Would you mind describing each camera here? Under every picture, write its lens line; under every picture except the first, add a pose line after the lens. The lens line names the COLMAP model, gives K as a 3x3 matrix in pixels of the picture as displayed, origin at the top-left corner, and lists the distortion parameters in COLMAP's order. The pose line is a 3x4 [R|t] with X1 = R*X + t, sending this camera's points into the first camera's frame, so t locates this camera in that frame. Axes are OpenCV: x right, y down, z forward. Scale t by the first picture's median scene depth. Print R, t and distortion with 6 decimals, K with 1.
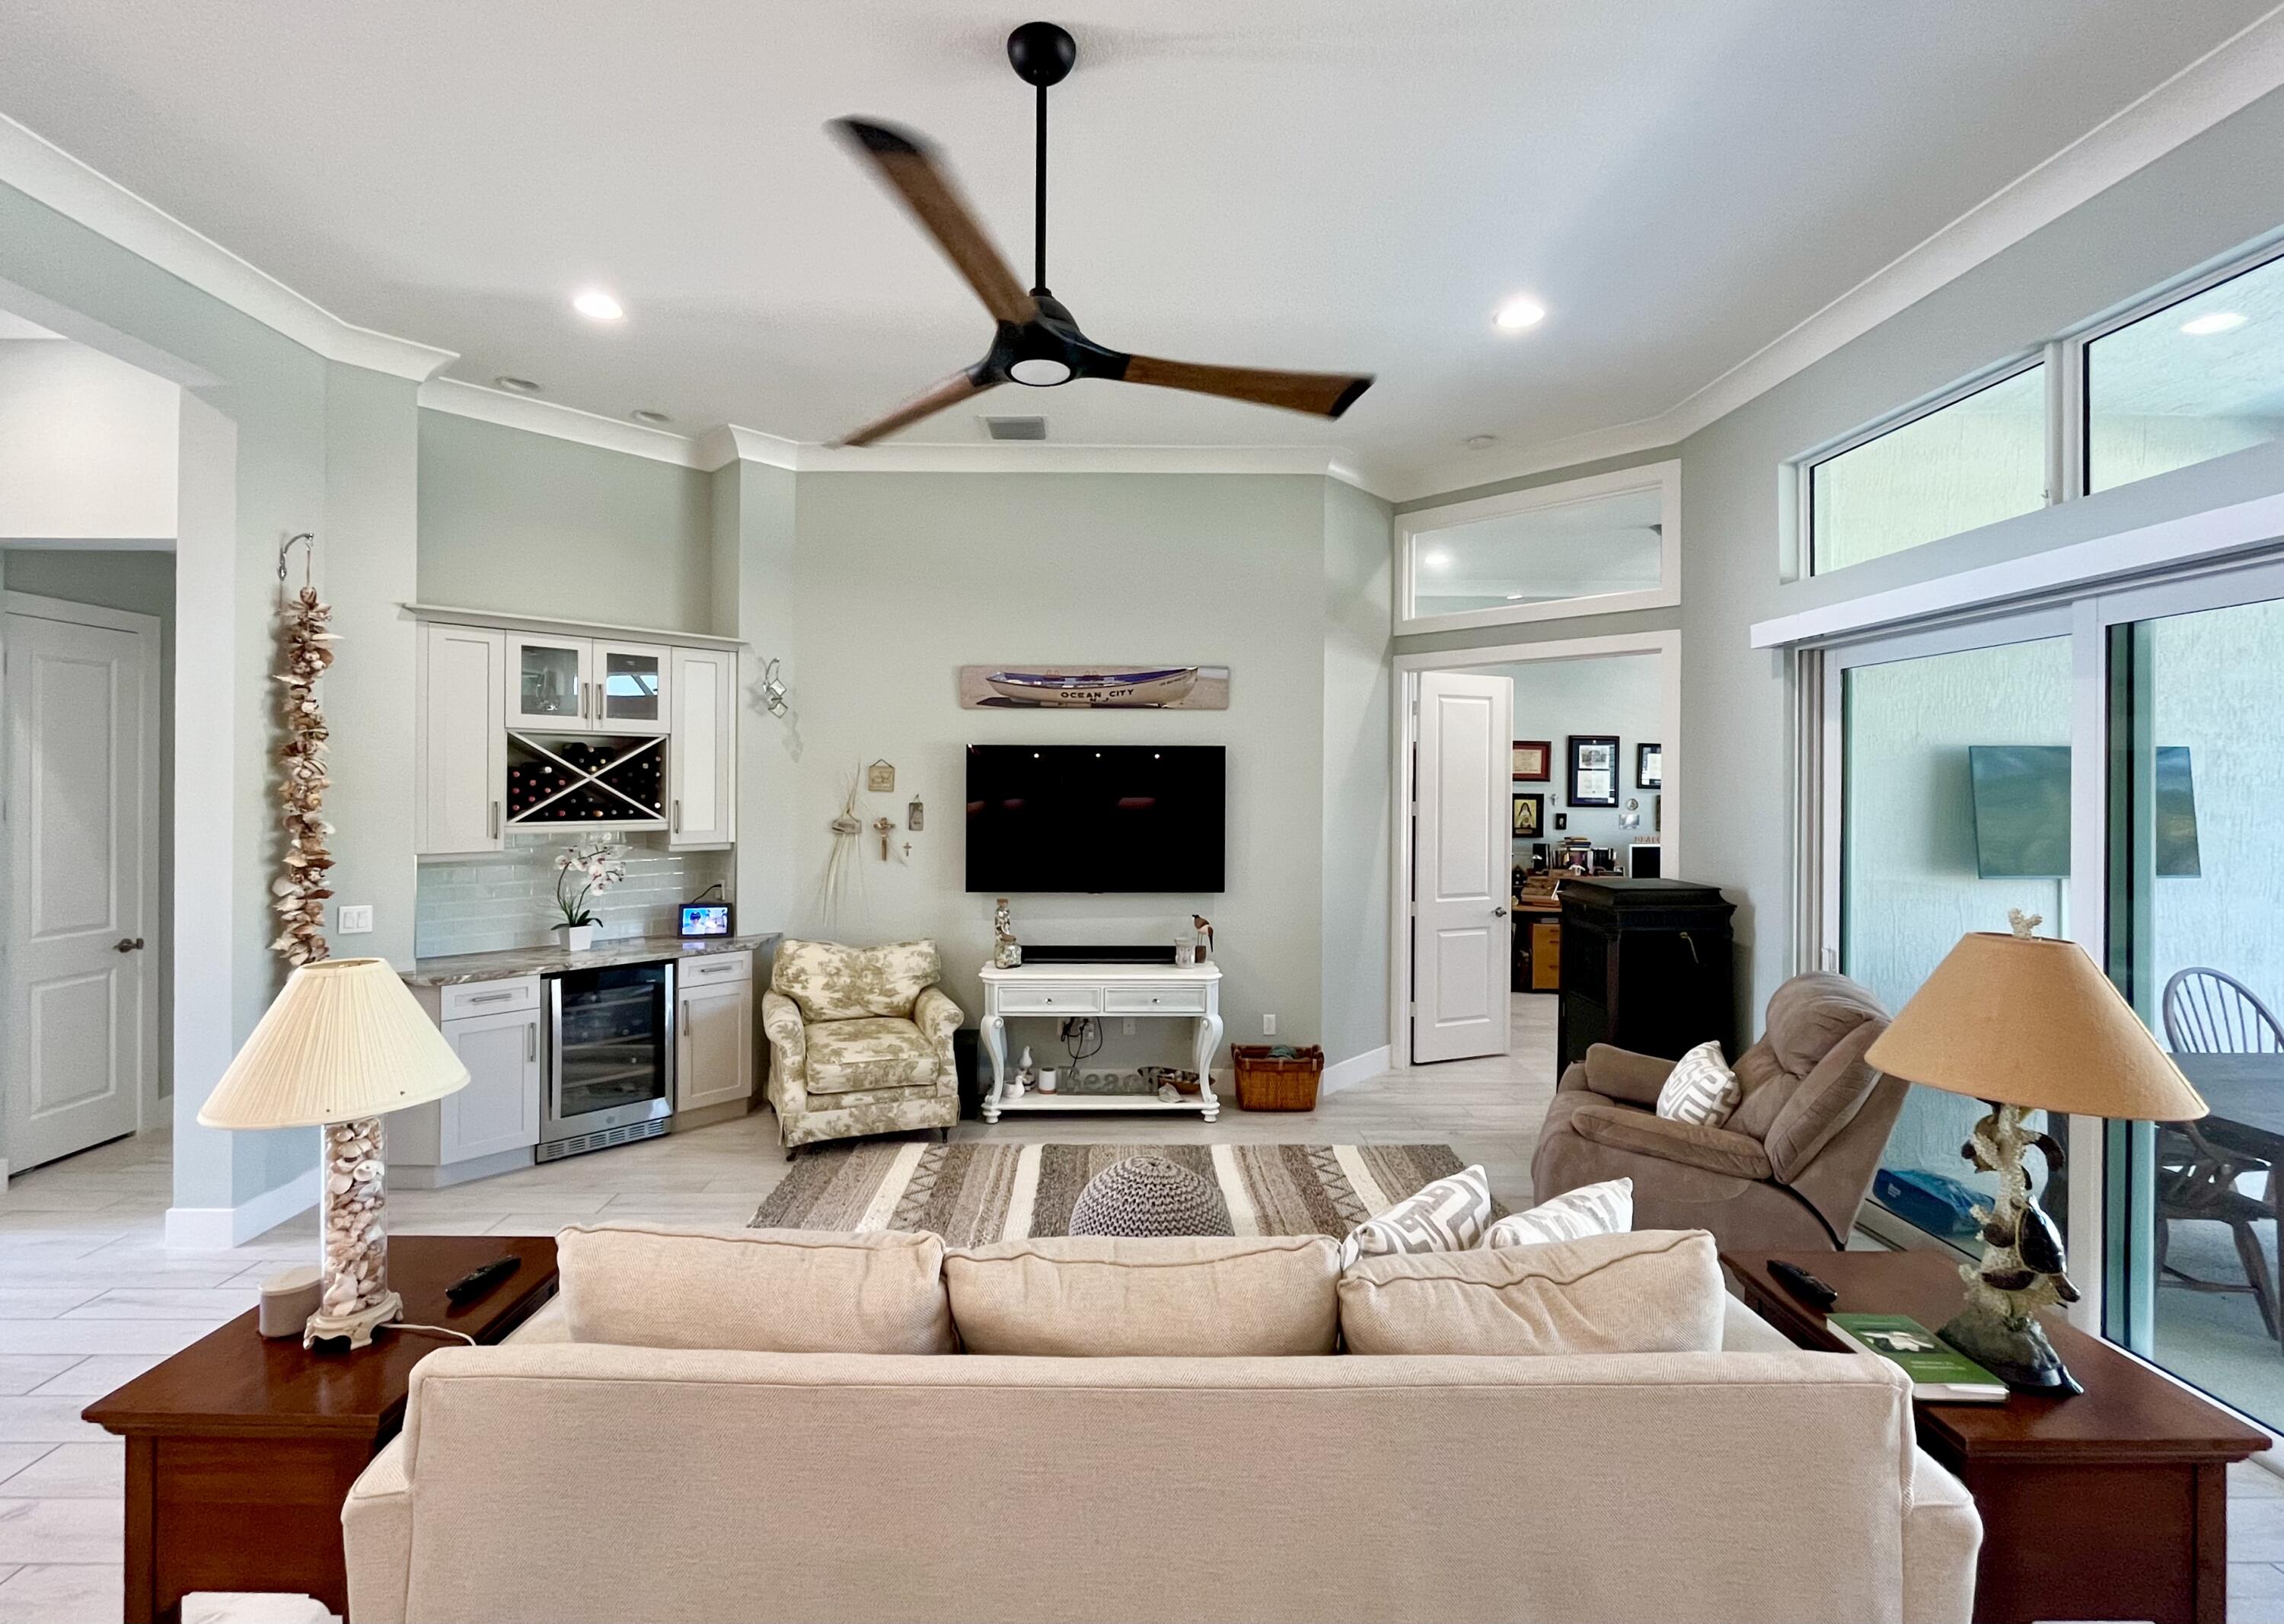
lens RADIAL K [[979.6, 0, 1138.6], [0, 979.6, 783.4], [0, 0, 1]] dist [-0.017680, 0.000013]
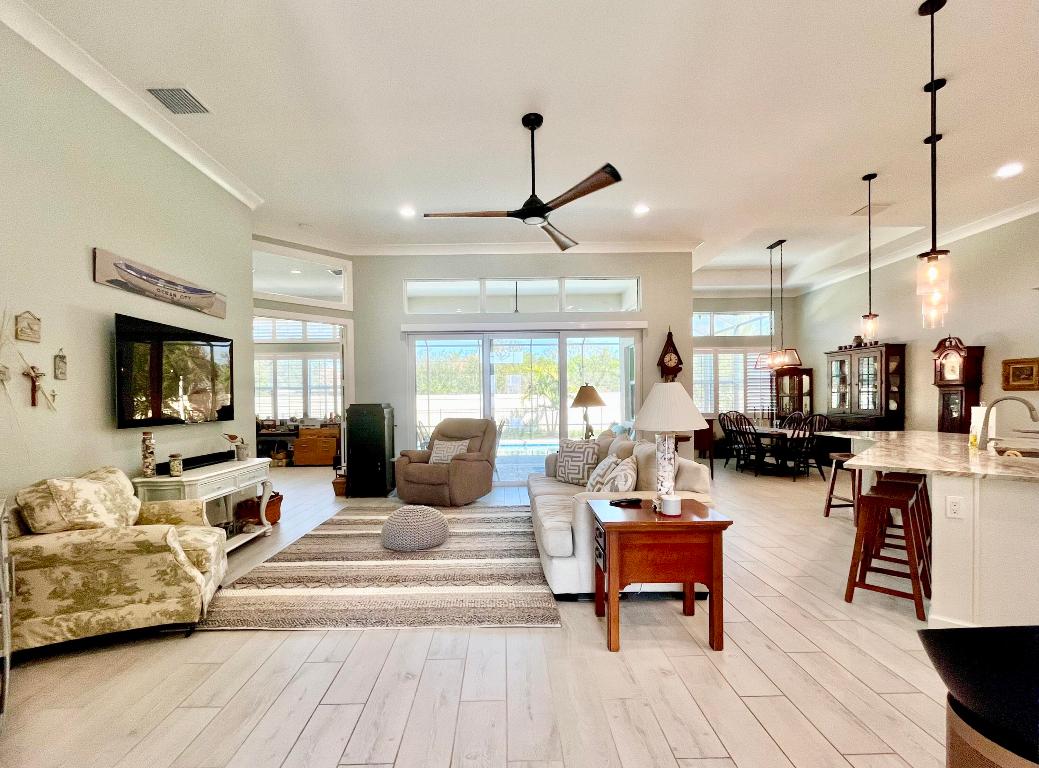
lens RADIAL K [[454.0, 0, 505.8], [0, 454.0, 406.6], [0, 0, 1]] dist [-0.000692, 0.000248]
pose [[0.024583, -0.020218, 0.999493, -0.747362], [0.013566, 0.999710, 0.019888, 0.076222], [-0.999606, 0.013070, 0.024850, 0.477857]]
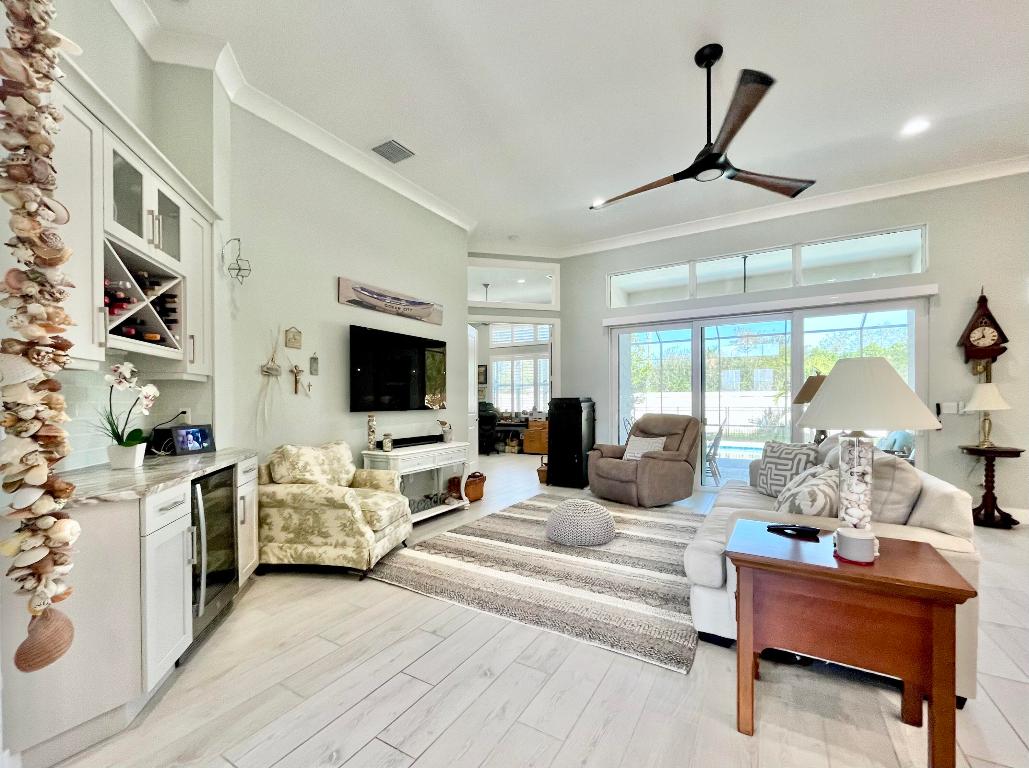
lens RADIAL K [[433.5, 0, 511.1], [0, 433.5, 403.2], [0, 0, 1]] dist [0.001376, 0.000266]
pose [[0.537082, -0.012821, 0.843432, -0.651438], [0.007083, 0.999918, 0.010690, 0.088608], [-0.843500, 0.000232, 0.537129, 0.364308]]
